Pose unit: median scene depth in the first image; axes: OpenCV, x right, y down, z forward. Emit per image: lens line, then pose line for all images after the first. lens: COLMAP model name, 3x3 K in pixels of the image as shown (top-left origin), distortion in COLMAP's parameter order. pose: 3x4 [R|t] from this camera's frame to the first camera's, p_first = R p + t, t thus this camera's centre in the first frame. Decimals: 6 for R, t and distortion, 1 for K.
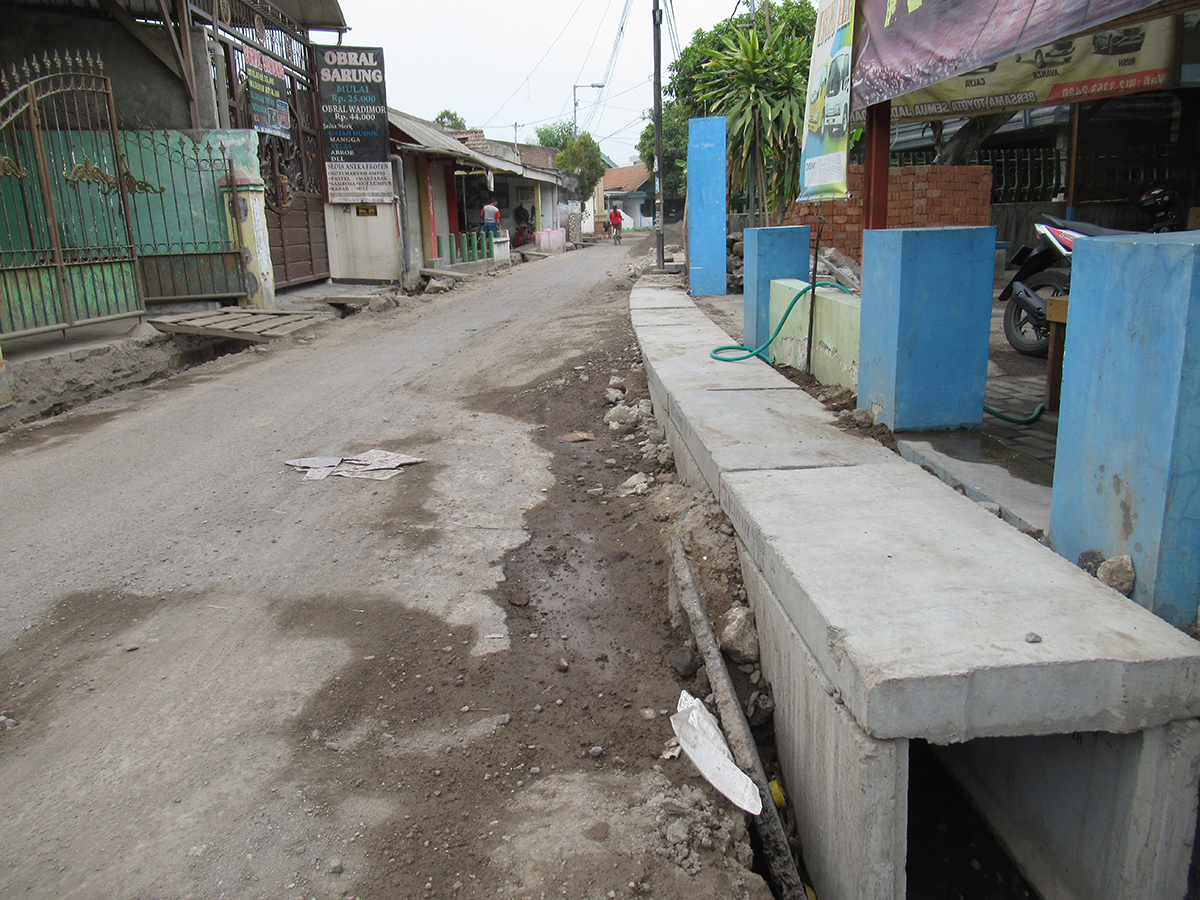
lens RADIAL K [[934.8, 0, 600.0], [0, 934.8, 450.0], [0, 0, 1]] dist [0.023644, 0.000686]
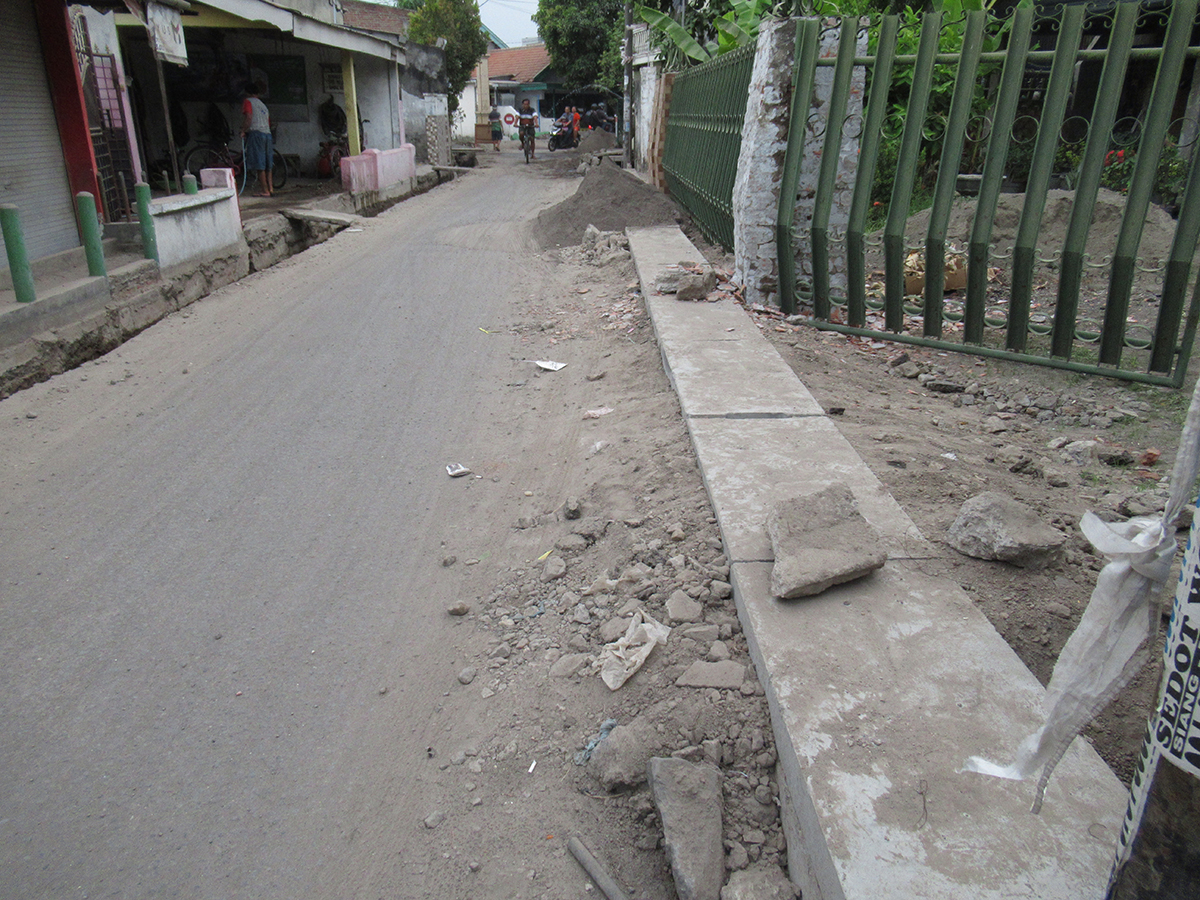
lens RADIAL K [[934.8, 0, 600.0], [0, 934.8, 450.0], [0, 0, 1]] dist [0.023644, 0.000686]
pose [[0.993445, -0.007005, 0.114093, 0.006967], [-0.004831, 0.994656, 0.103134, -0.098812], [-0.114205, -0.103010, 0.988102, 0.359718]]
